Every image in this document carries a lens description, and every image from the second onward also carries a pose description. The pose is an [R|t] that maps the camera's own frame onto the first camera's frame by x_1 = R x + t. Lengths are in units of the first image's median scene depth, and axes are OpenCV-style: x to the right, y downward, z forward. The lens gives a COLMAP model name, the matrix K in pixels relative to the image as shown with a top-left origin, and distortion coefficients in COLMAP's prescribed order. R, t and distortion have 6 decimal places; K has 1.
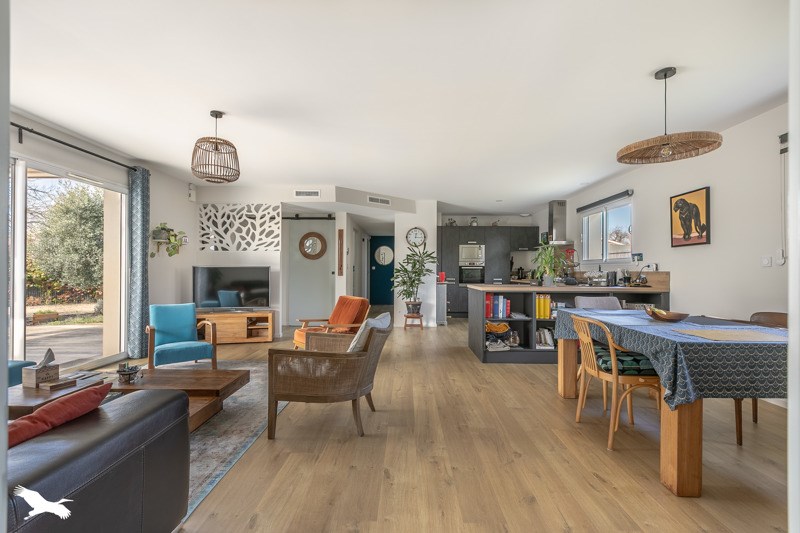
lens RADIAL K [[368.7, 0, 400.0], [0, 368.7, 268.8], [0, 0, 1]] dist [-0.001584, 0.000707]
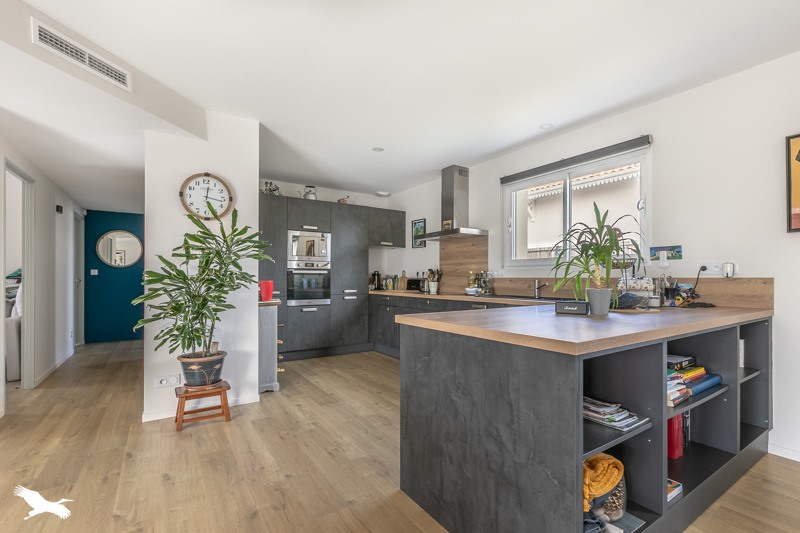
lens RADIAL K [[368.7, 0, 405.1], [0, 368.7, 277.5], [0, 0, 1]] dist [-0.001584, 0.000707]
pose [[0.822909, -0.002199, 0.568169, -0.010080], [-0.001302, 0.999983, 0.005757, 0.002883], [-0.568171, -0.005477, 0.822892, 0.535904]]
